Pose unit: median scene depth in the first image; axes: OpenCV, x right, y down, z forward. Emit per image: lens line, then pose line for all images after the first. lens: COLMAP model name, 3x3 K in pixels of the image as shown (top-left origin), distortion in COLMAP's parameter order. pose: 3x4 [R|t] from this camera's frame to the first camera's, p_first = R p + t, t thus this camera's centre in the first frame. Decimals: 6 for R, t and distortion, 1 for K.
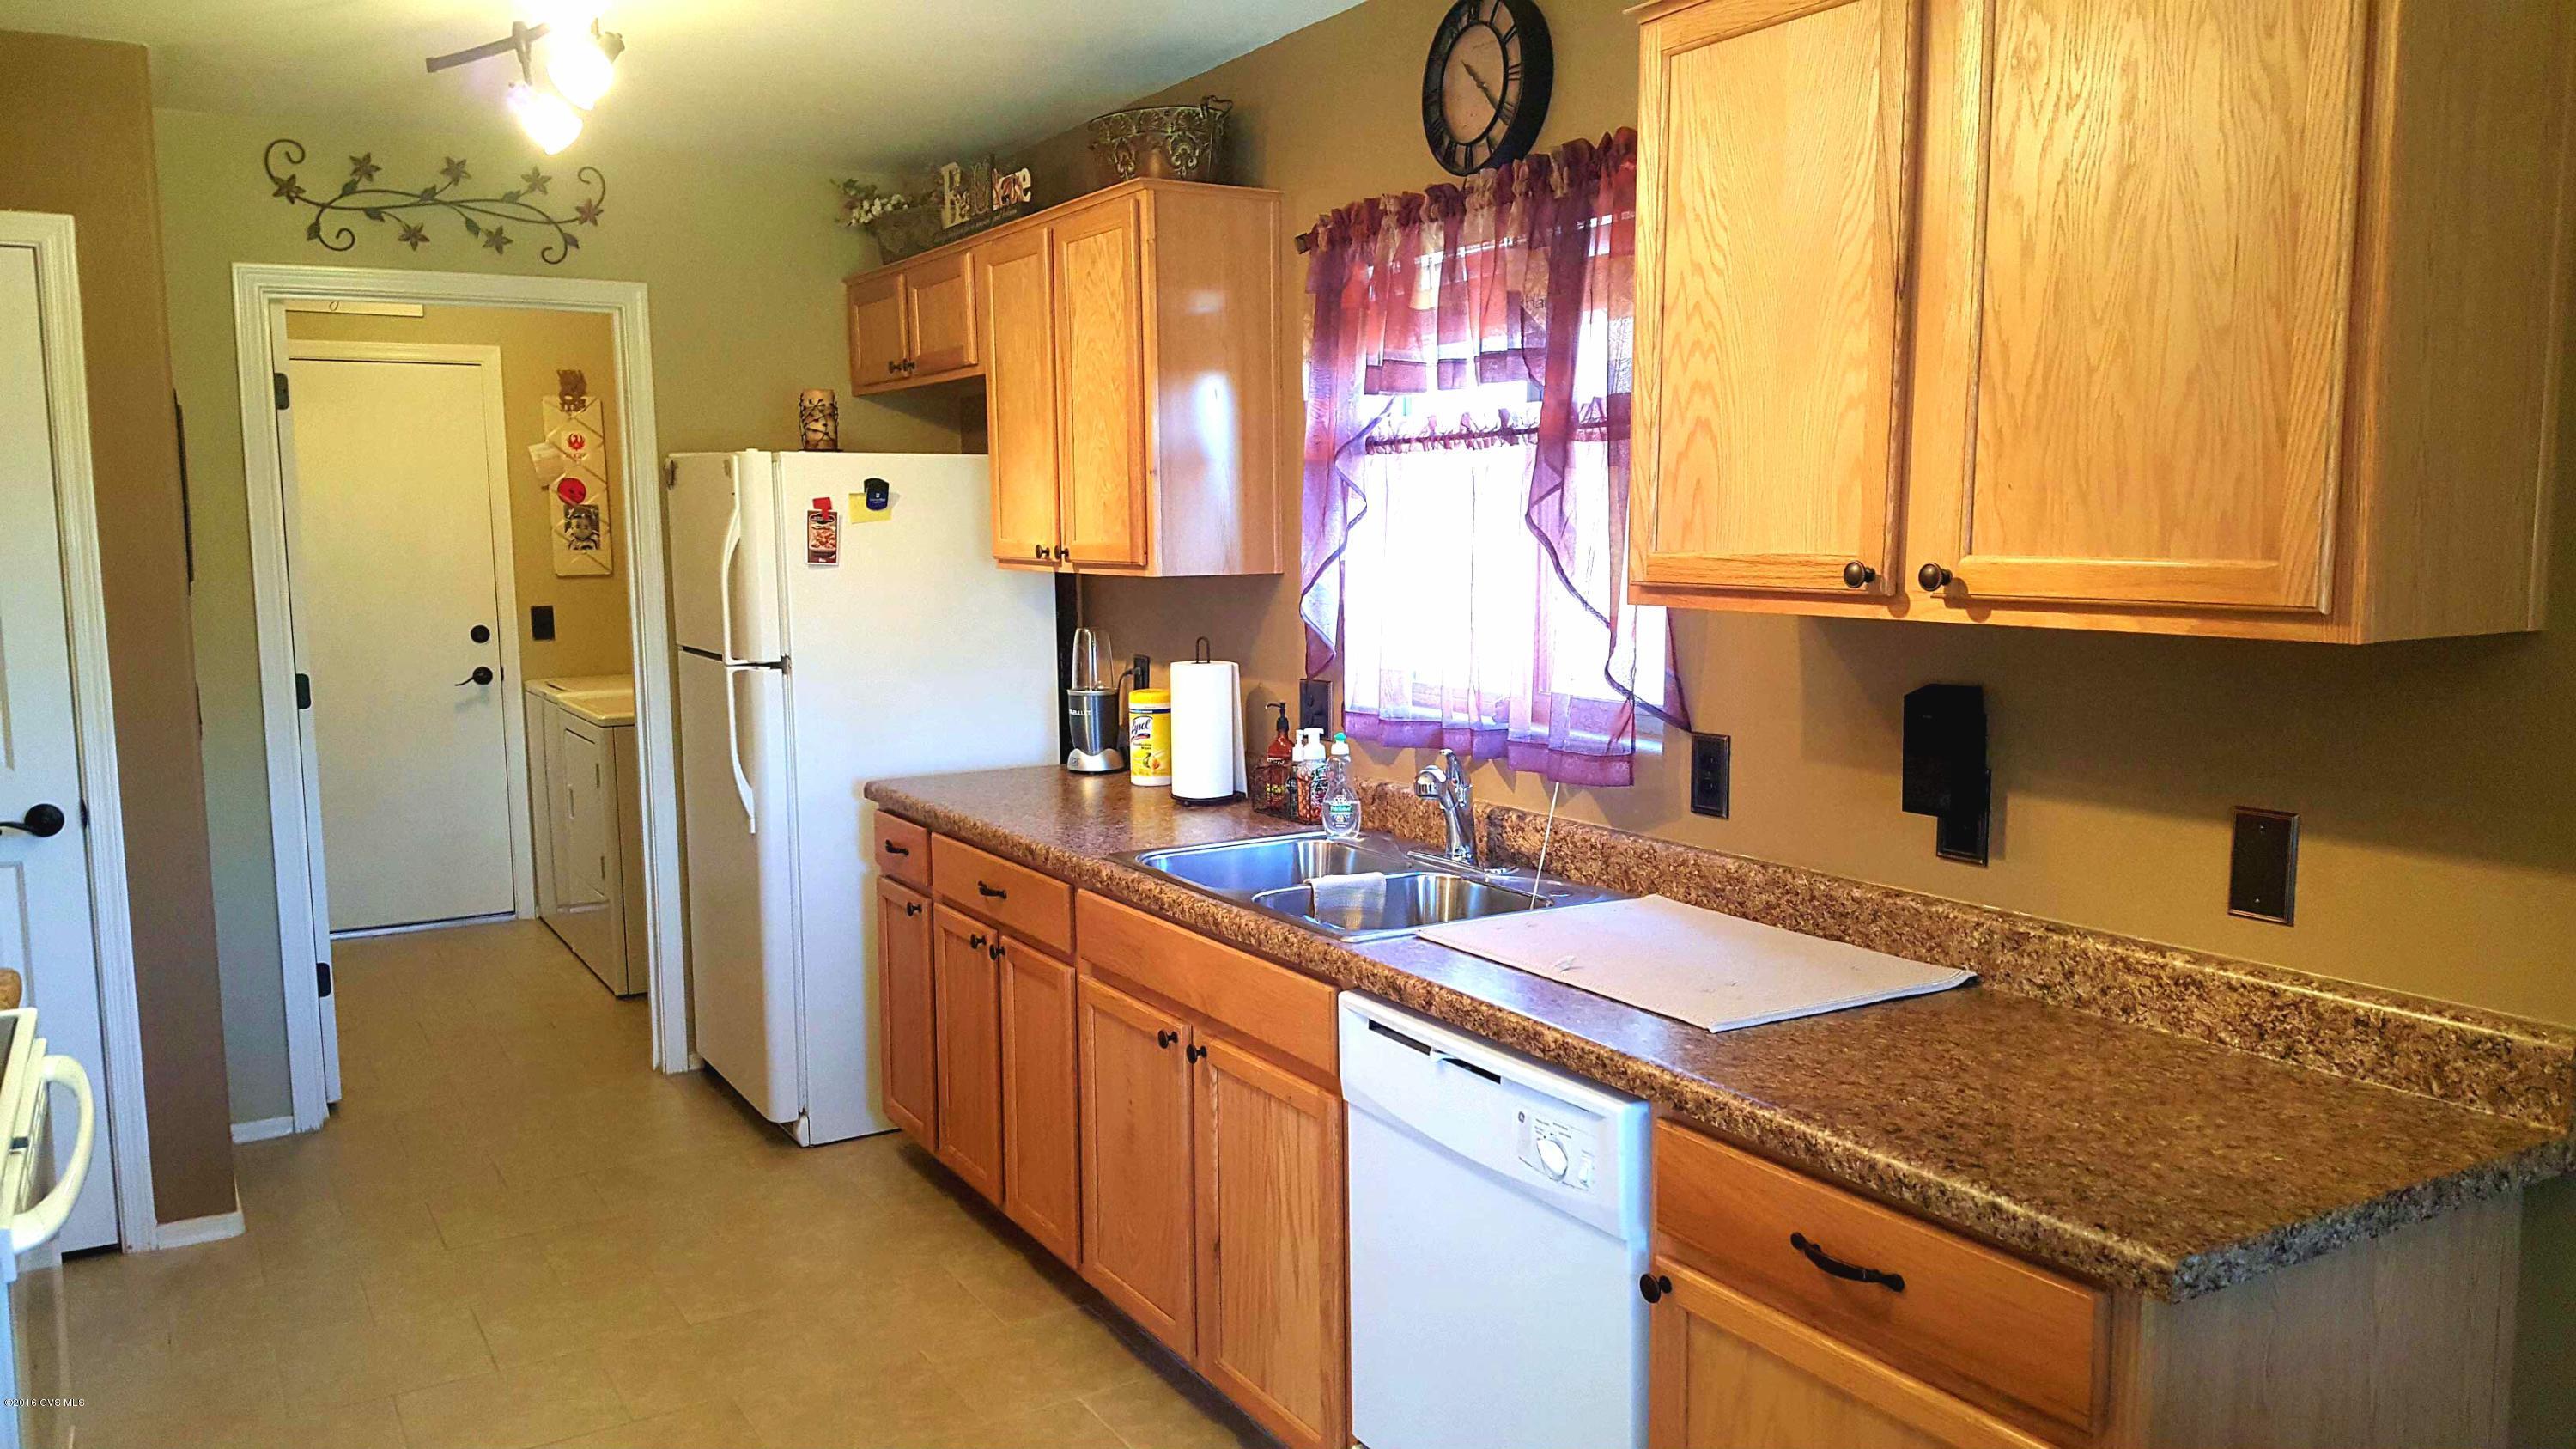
lens RADIAL K [[1900.9, 0, 1299.5], [0, 1900.9, 740.2], [0, 0, 1]] dist [0.160355, -0.263634]
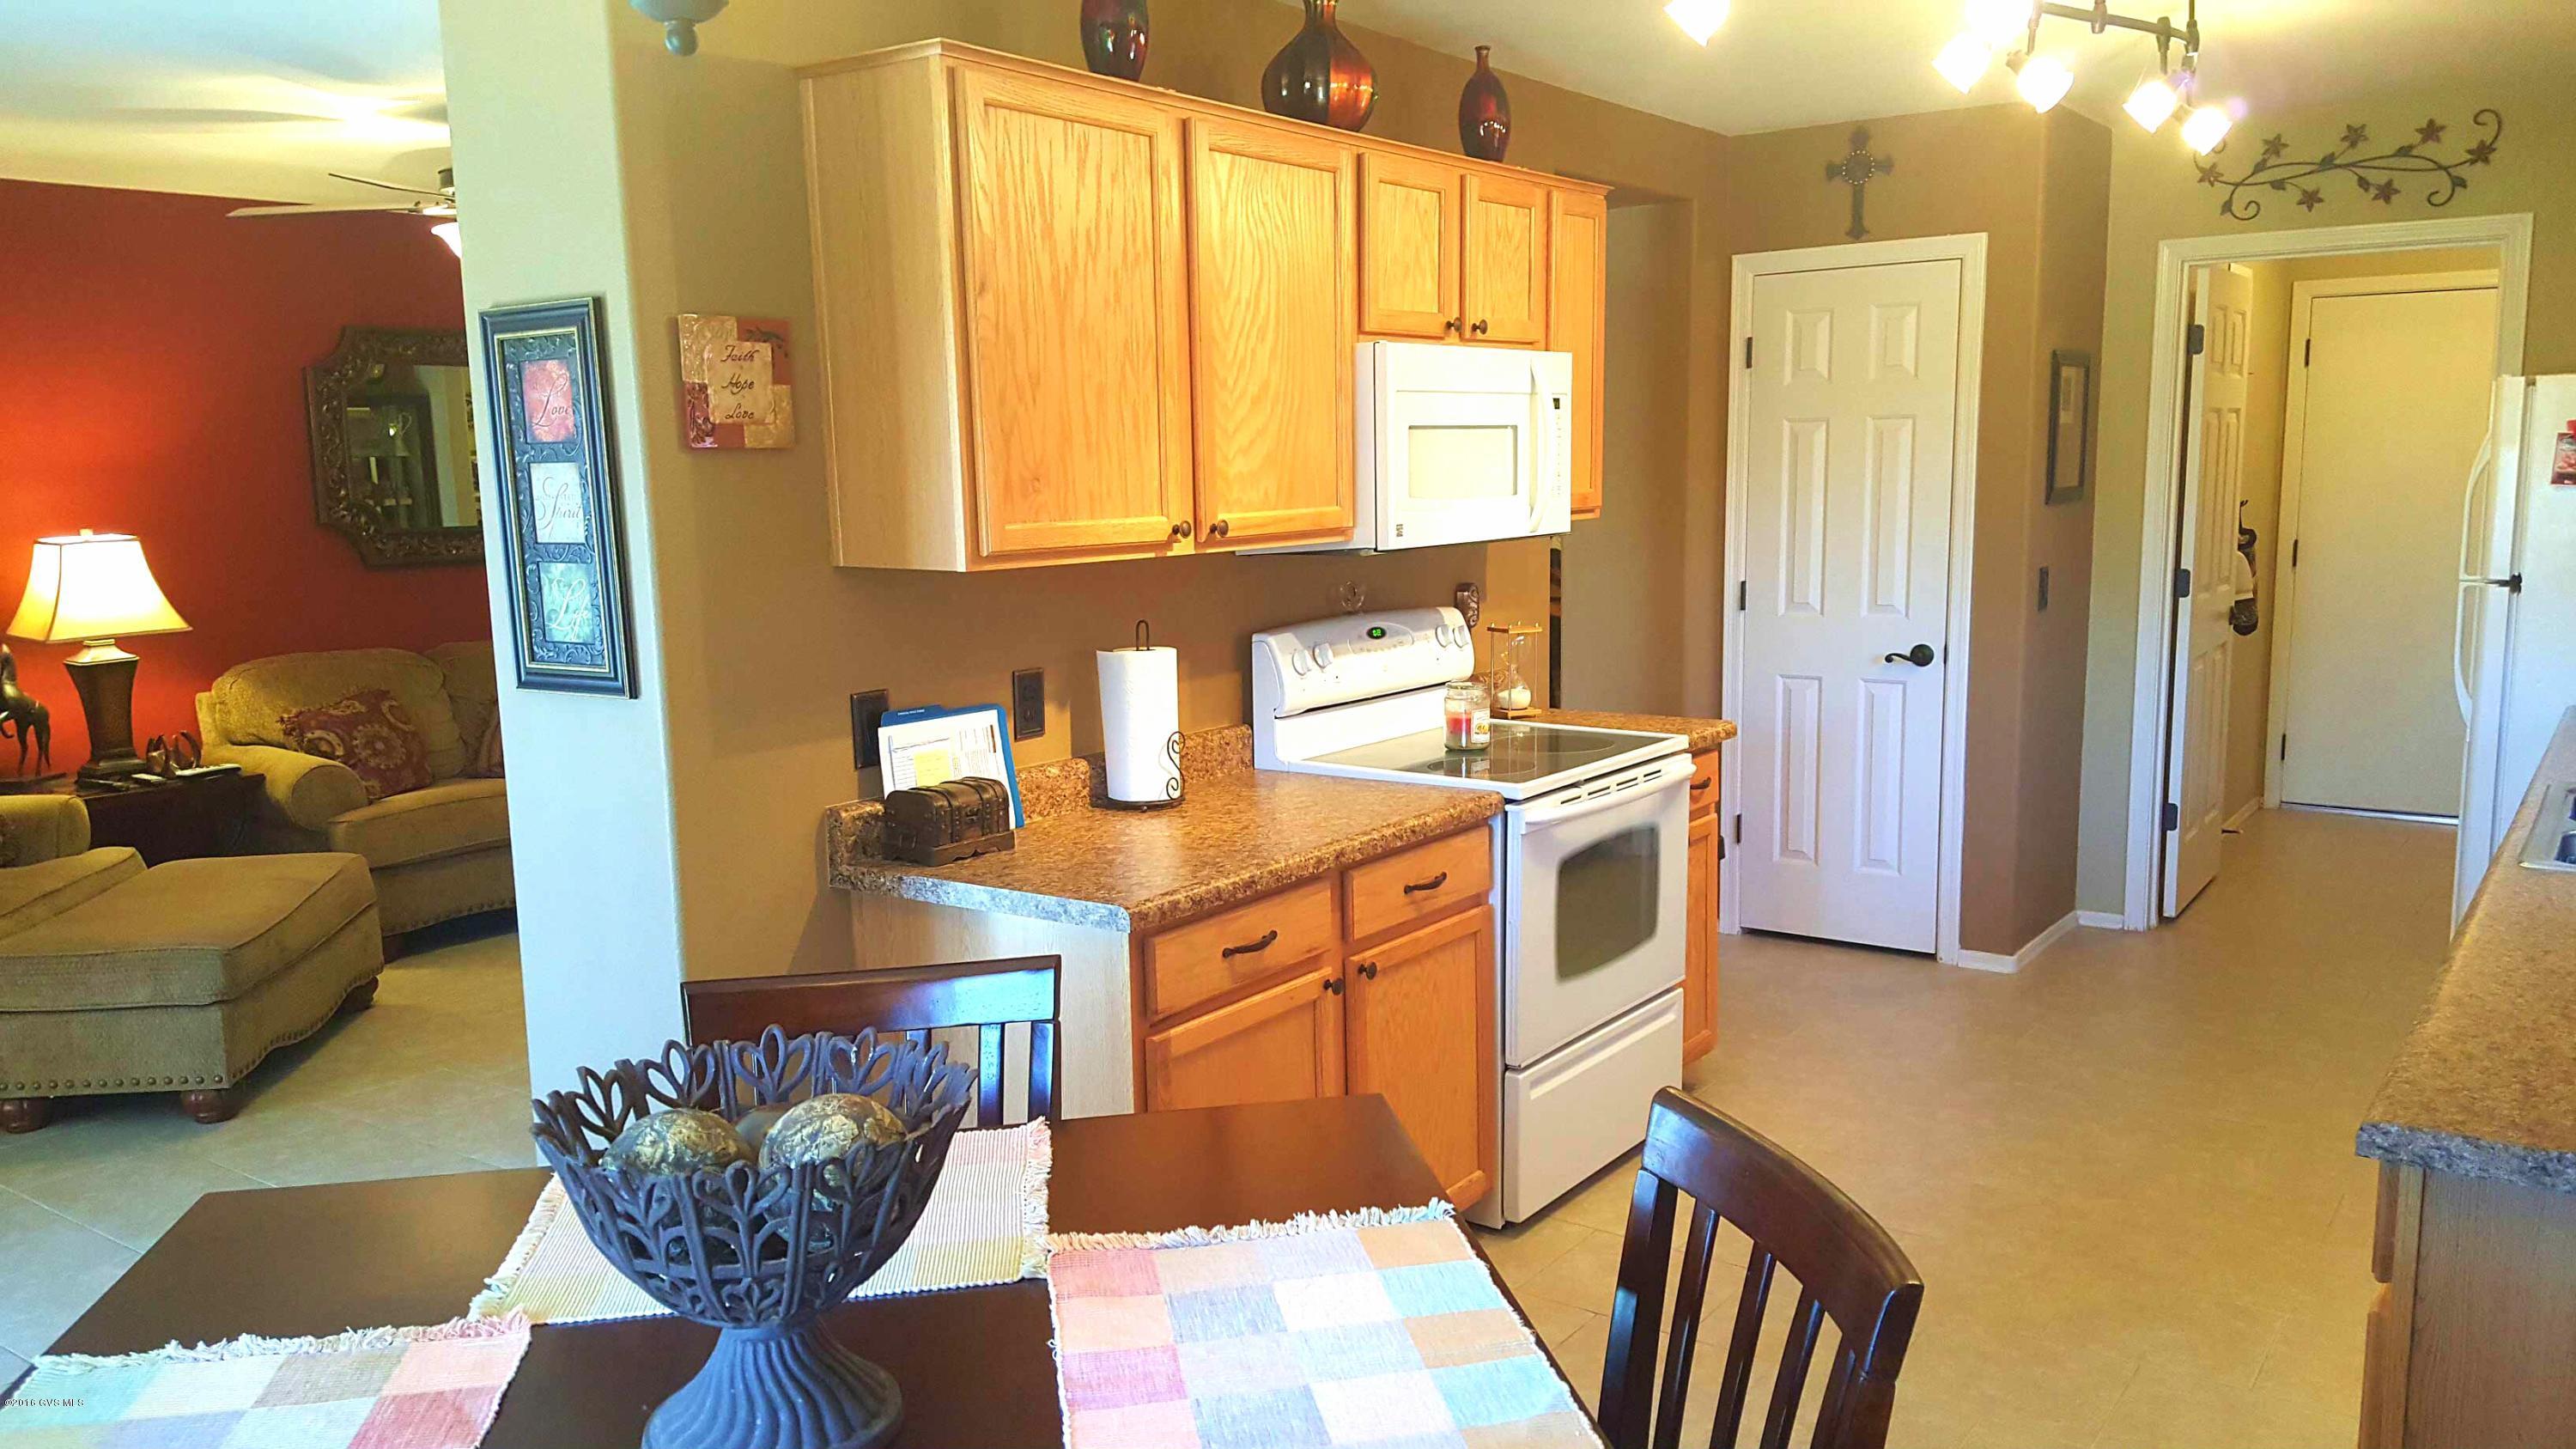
lens RADIAL K [[1925.6, 0, 1288.0], [0, 1925.6, 724.5], [0, 0, 1]] dist [0.183051, -0.231722]
pose [[0.395548, 0.130738, -0.909093, 0.450078], [-0.096084, 0.990276, 0.100607, -0.008681], [0.913406, 0.047554, 0.404263, -0.029457]]
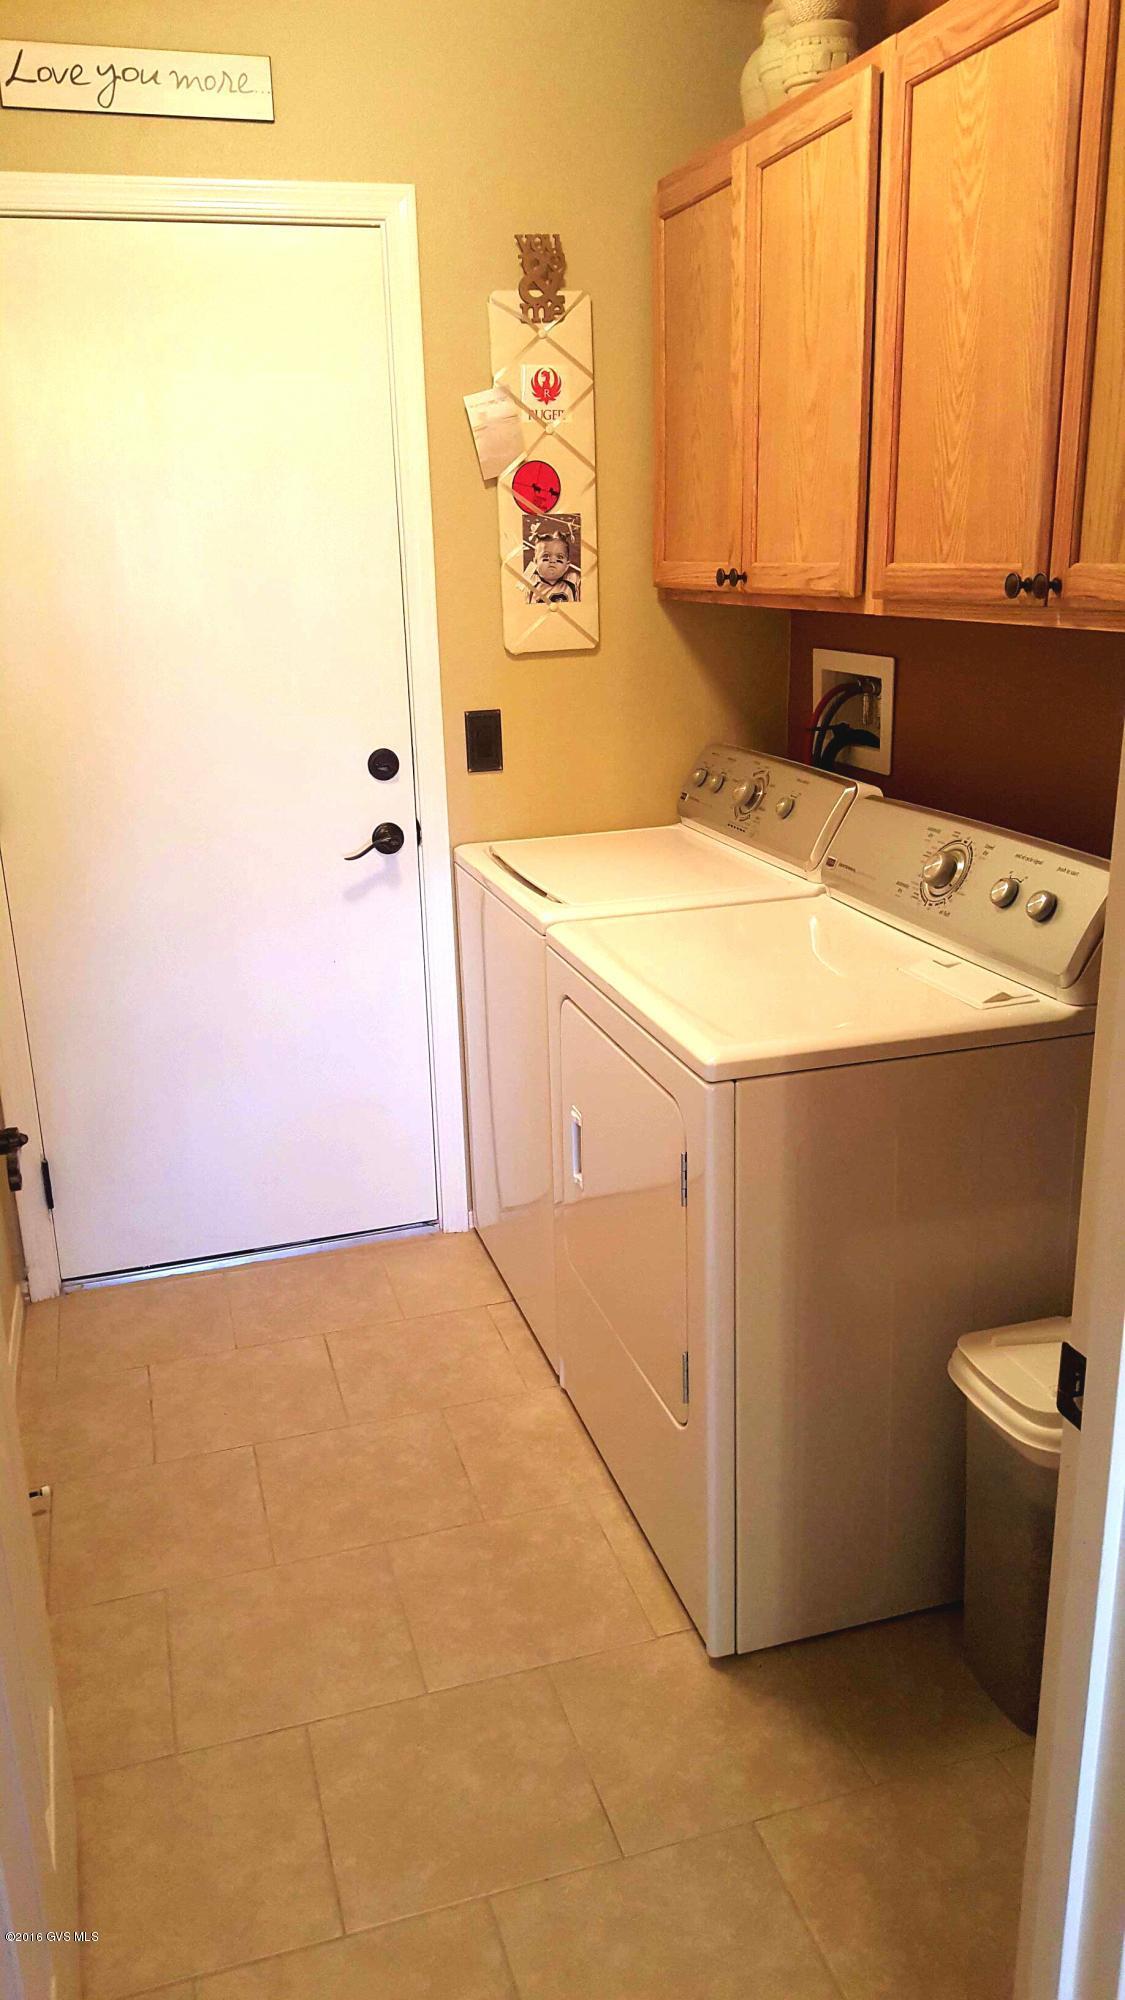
lens RADIAL K [[1462.4, 0, 562.5], [0, 1462.4, 1000.0], [0, 0, 1]] dist [0.170209, -0.268270]
pose [[0.971835, 0.056444, -0.228804, -0.417966], [-0.012633, 0.981976, 0.188585, -0.105347], [0.235324, -0.180383, 0.955031, 0.916127]]
